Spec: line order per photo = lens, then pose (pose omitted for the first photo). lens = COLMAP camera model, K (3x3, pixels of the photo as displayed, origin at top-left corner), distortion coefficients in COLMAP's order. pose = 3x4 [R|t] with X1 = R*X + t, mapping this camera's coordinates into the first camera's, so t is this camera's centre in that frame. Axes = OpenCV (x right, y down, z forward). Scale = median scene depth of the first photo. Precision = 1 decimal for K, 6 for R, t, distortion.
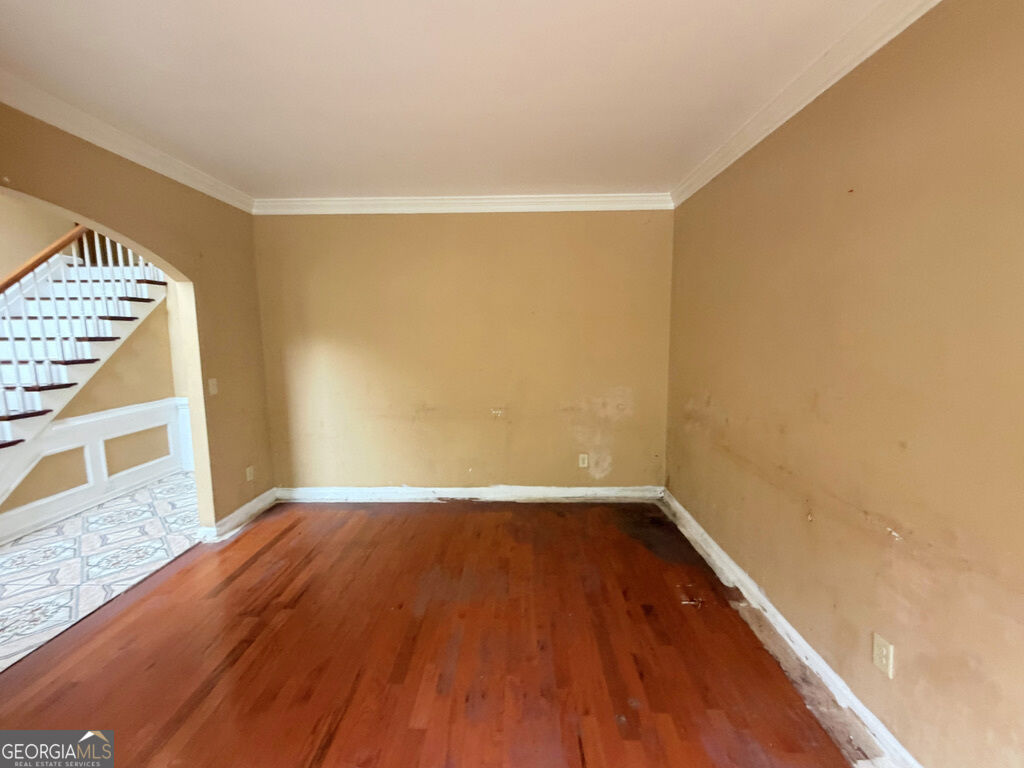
lens RADIAL K [[433.4, 0, 514.8], [0, 433.4, 382.4], [0, 0, 1]] dist [0.003246, -0.000481]
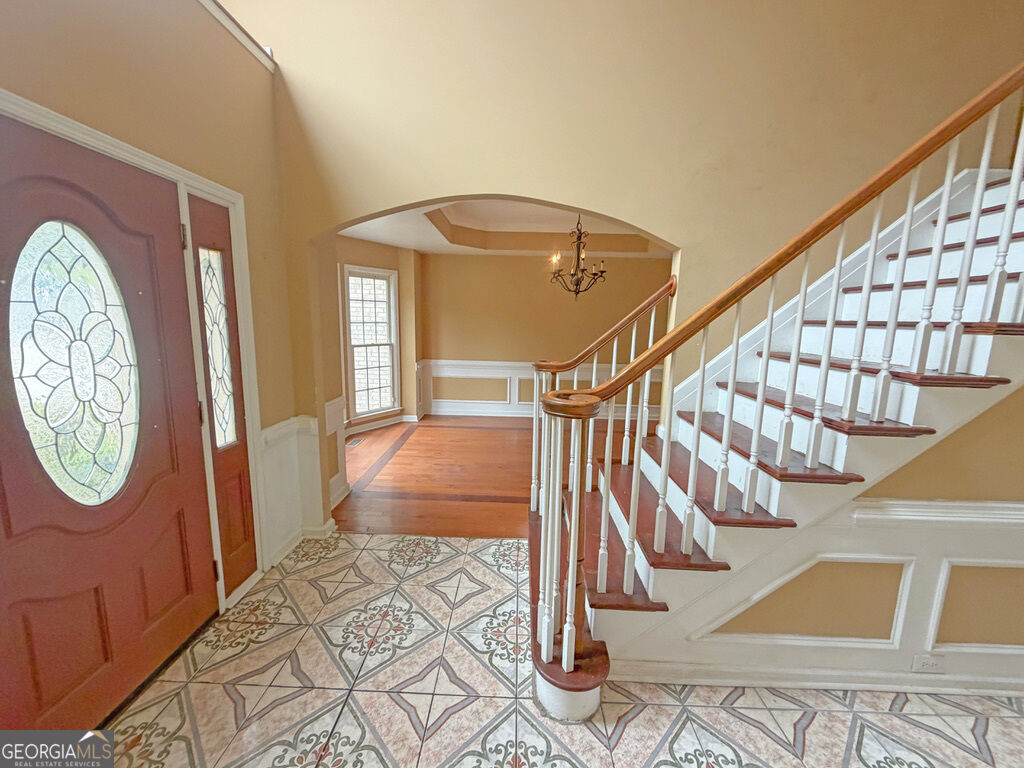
lens RADIAL K [[414.1, 0, 507.5], [0, 414.1, 384.4], [0, 0, 1]] dist [0.001884, 0.001369]
pose [[-0.011125, 0.168010, -0.985722, -0.641566], [-0.141446, 0.975607, 0.167882, -0.054322], [0.989883, 0.141294, 0.012911, 0.606453]]
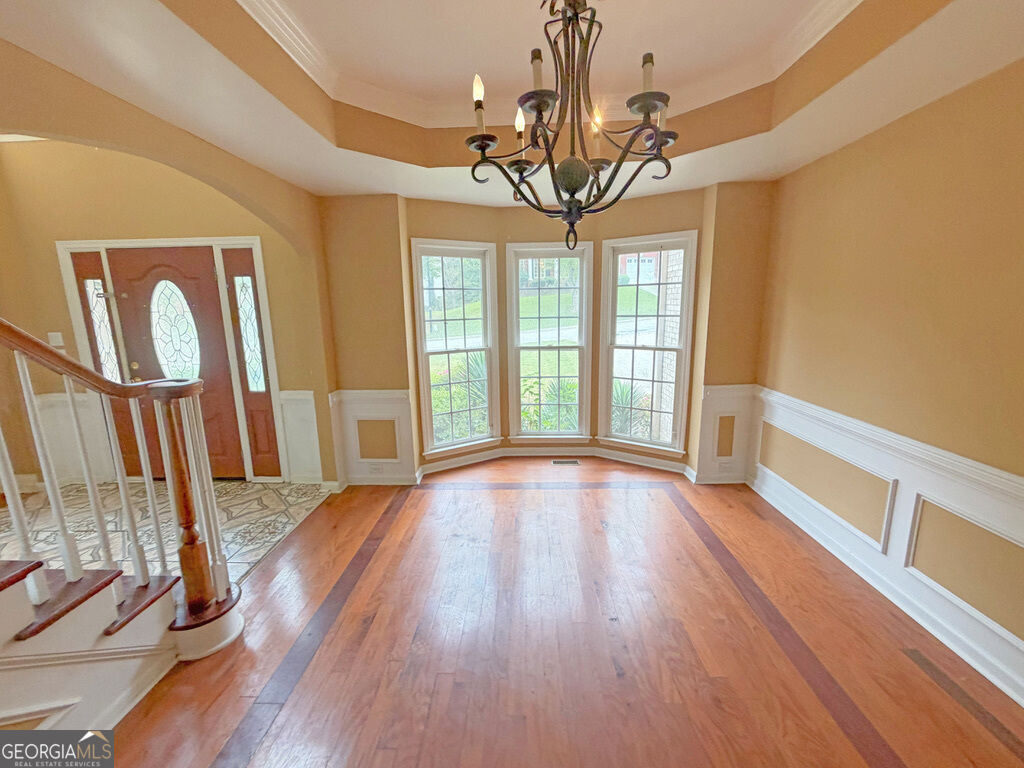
lens RADIAL K [[414.1, 0, 514.3], [0, 414.1, 384.4], [0, 0, 1]] dist [0.001884, 0.001369]
pose [[-0.999387, 0.022467, 0.026834, -1.845357], [0.029506, 0.953232, 0.300794, -0.111747], [-0.018821, 0.301402, -0.953311, 1.162280]]
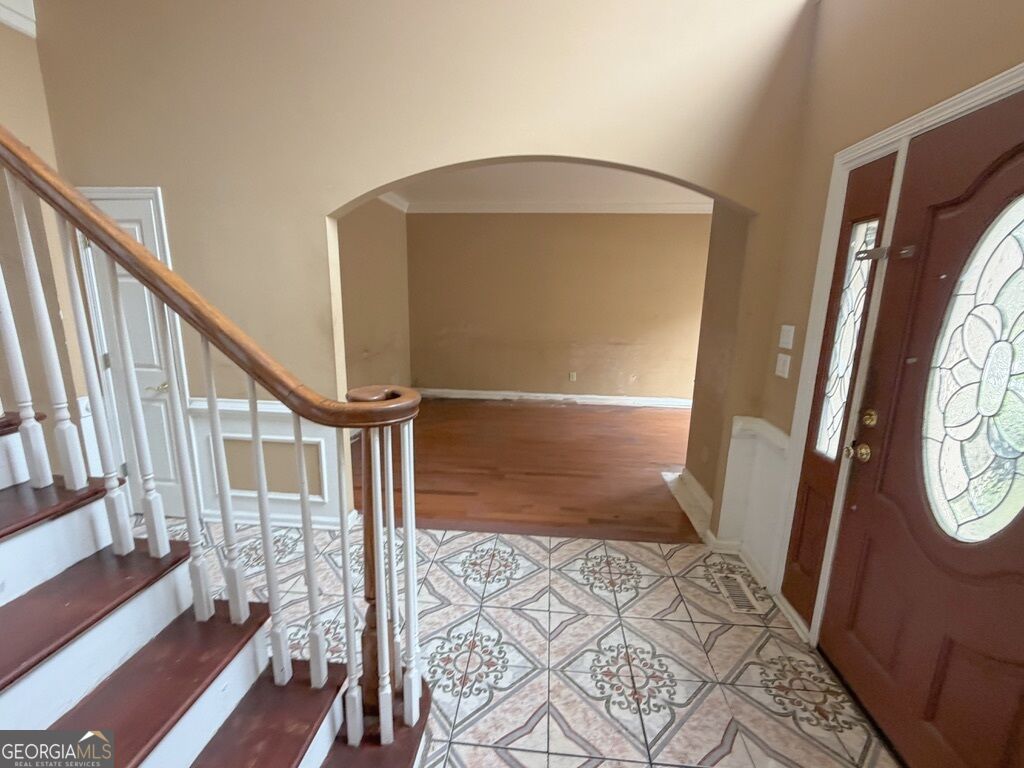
lens RADIAL K [[433.4, 0, 510.2], [0, 433.4, 386.8], [0, 0, 1]] dist [0.003246, -0.000481]
pose [[0.078069, -0.200252, 0.976629, -1.377750], [0.102707, 0.976022, 0.191917, -0.039680], [-0.991643, 0.085324, 0.096764, 0.545984]]
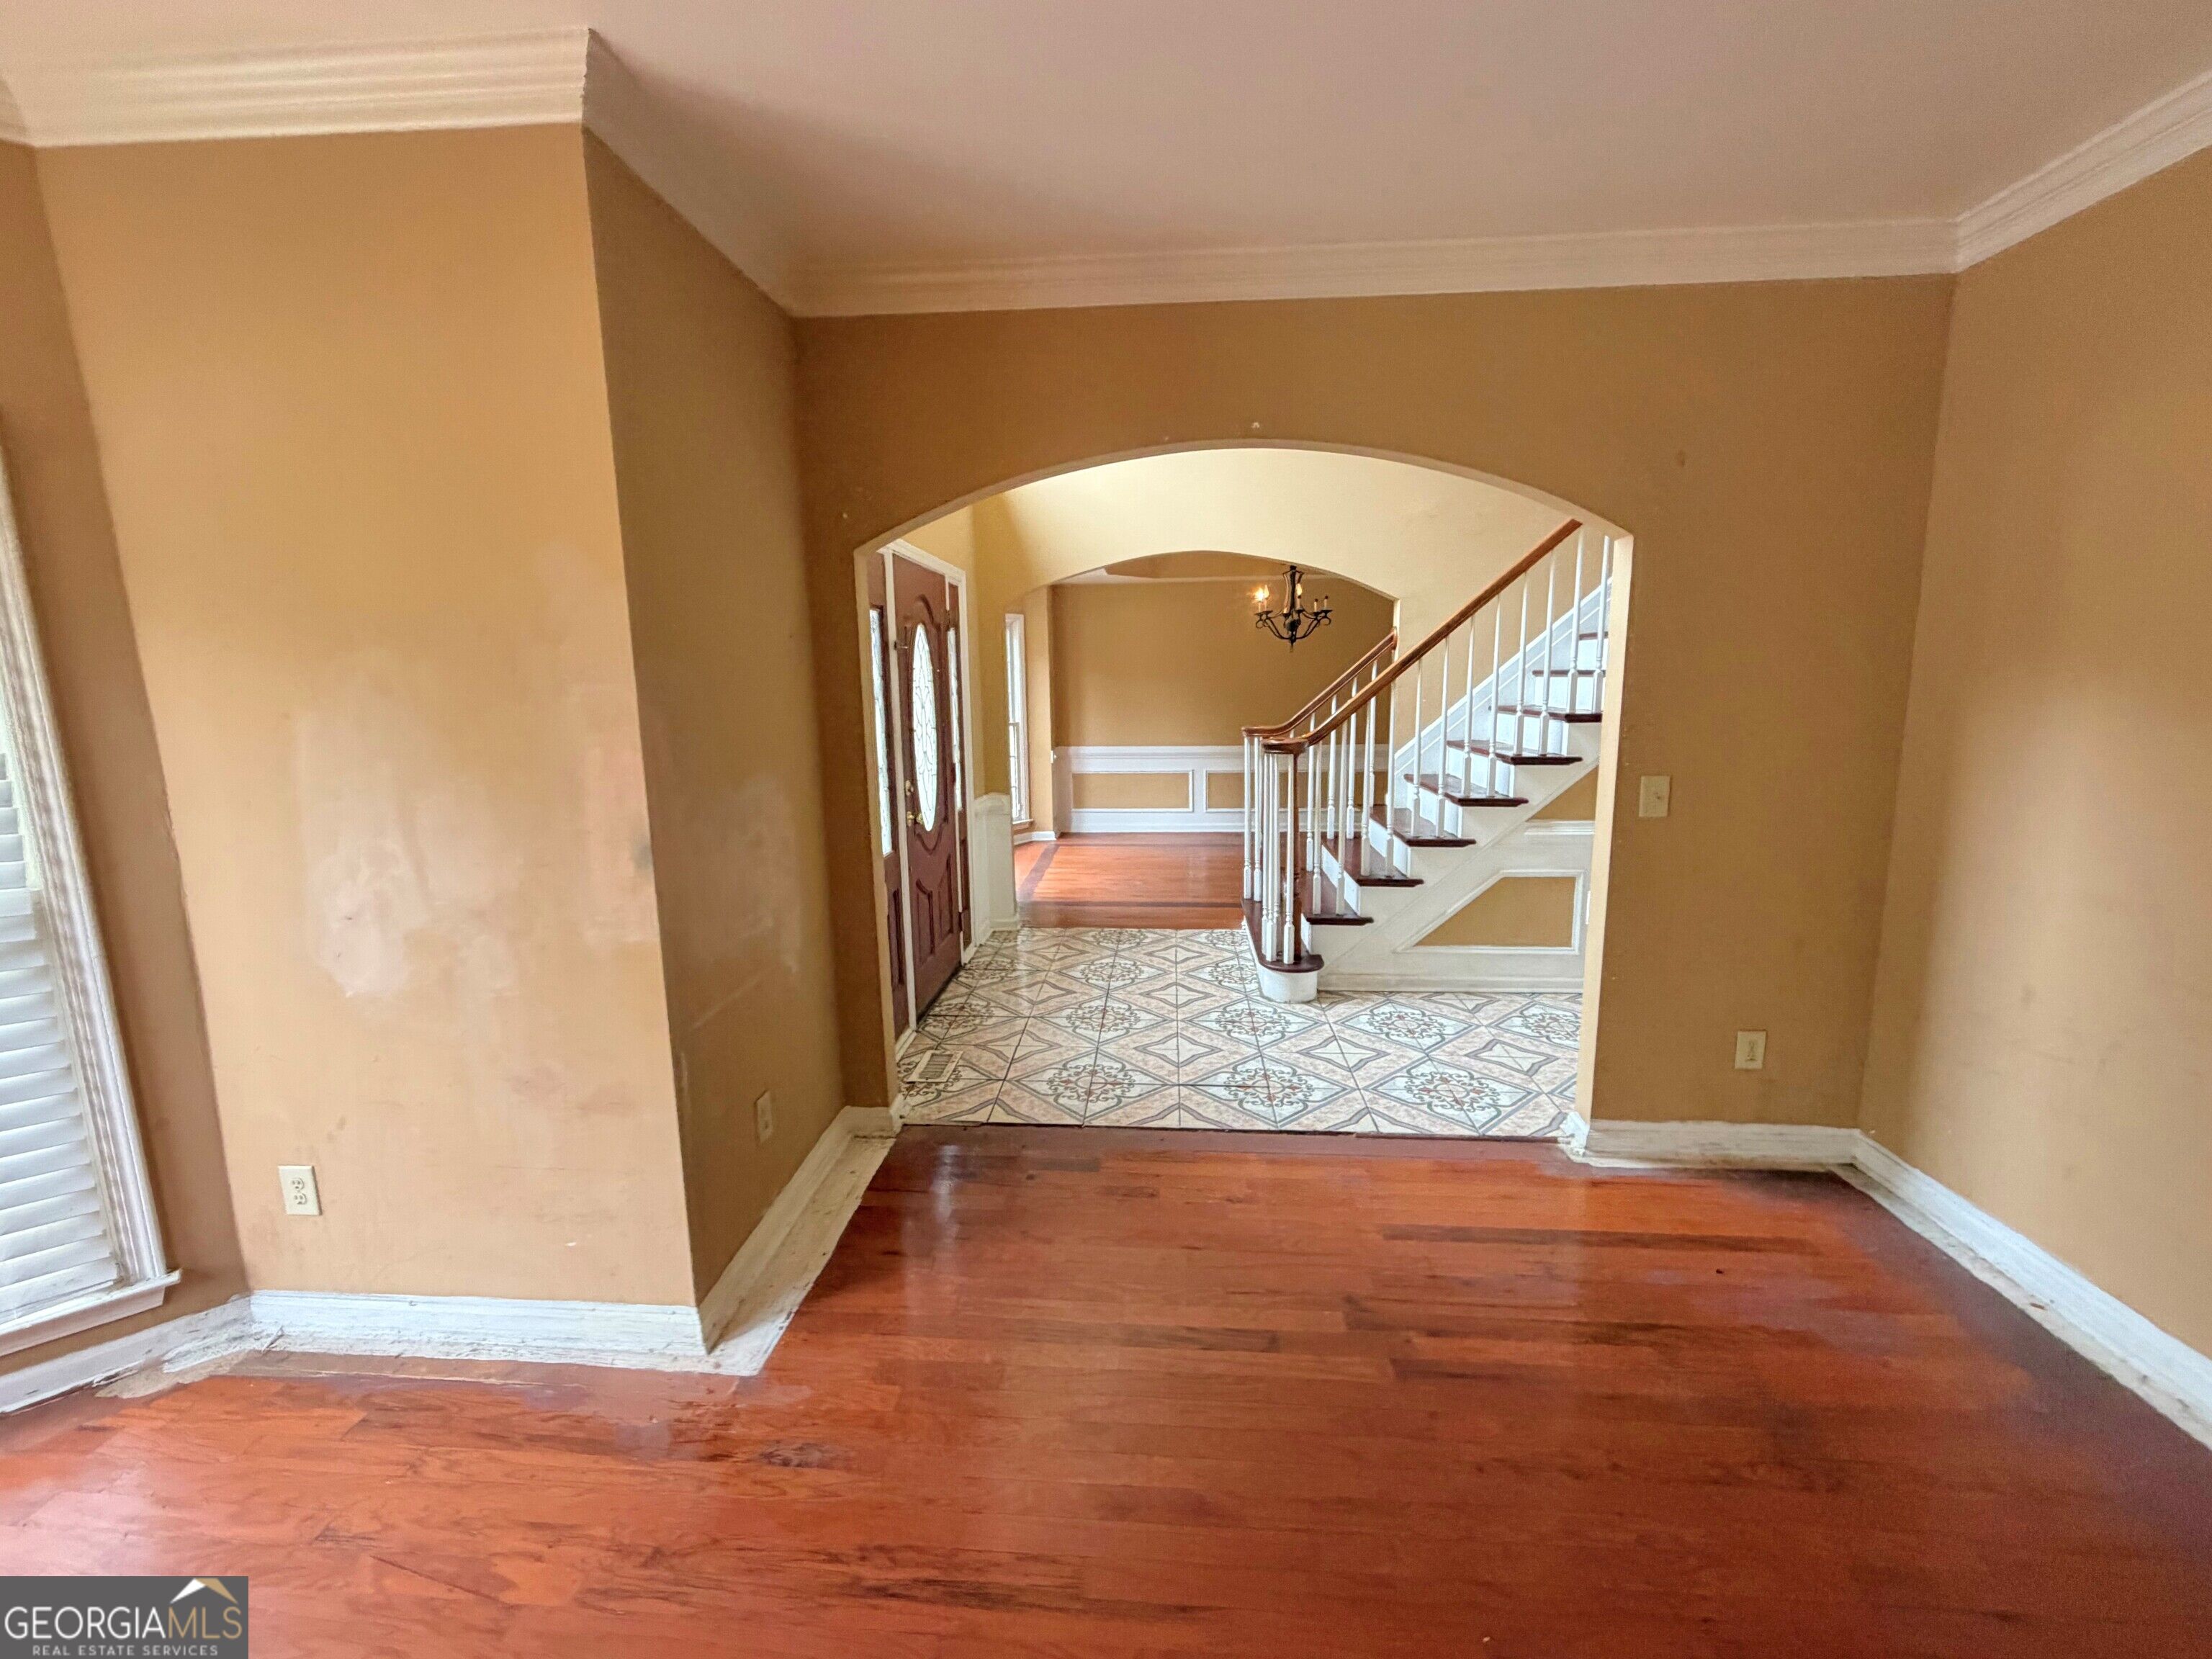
lens RADIAL K [[936.2, 0, 1093.7], [0, 936.2, 831.6], [0, 0, 1]] dist [0.003246, -0.000481]
pose [[-0.061956, 0.173784, -0.982833, 0.172776], [-0.104424, 0.978192, 0.179546, -0.056293], [0.992601, 0.113756, -0.042458, 0.496364]]
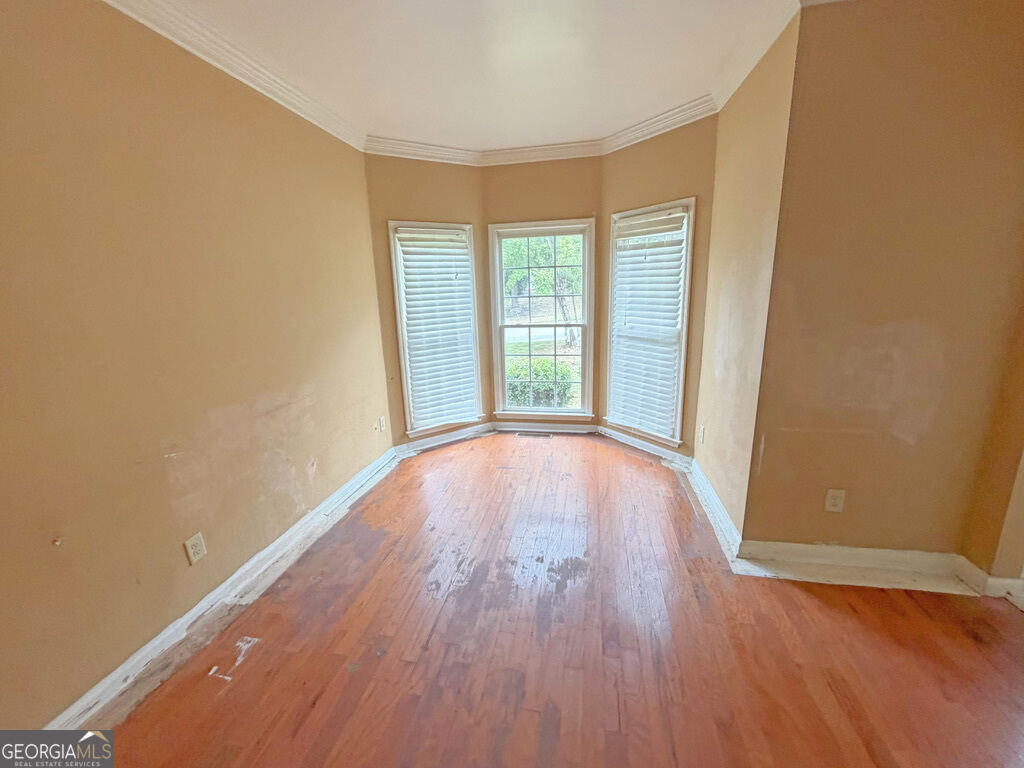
lens RADIAL K [[414.1, 0, 508.4], [0, 414.1, 384.5], [0, 0, 1]] dist [0.001884, 0.001369]
pose [[-0.983221, -0.001679, 0.182410, -0.123066], [0.061583, 0.938196, 0.340582, -0.080141], [-0.171708, 0.346101, -0.922351, 0.823551]]
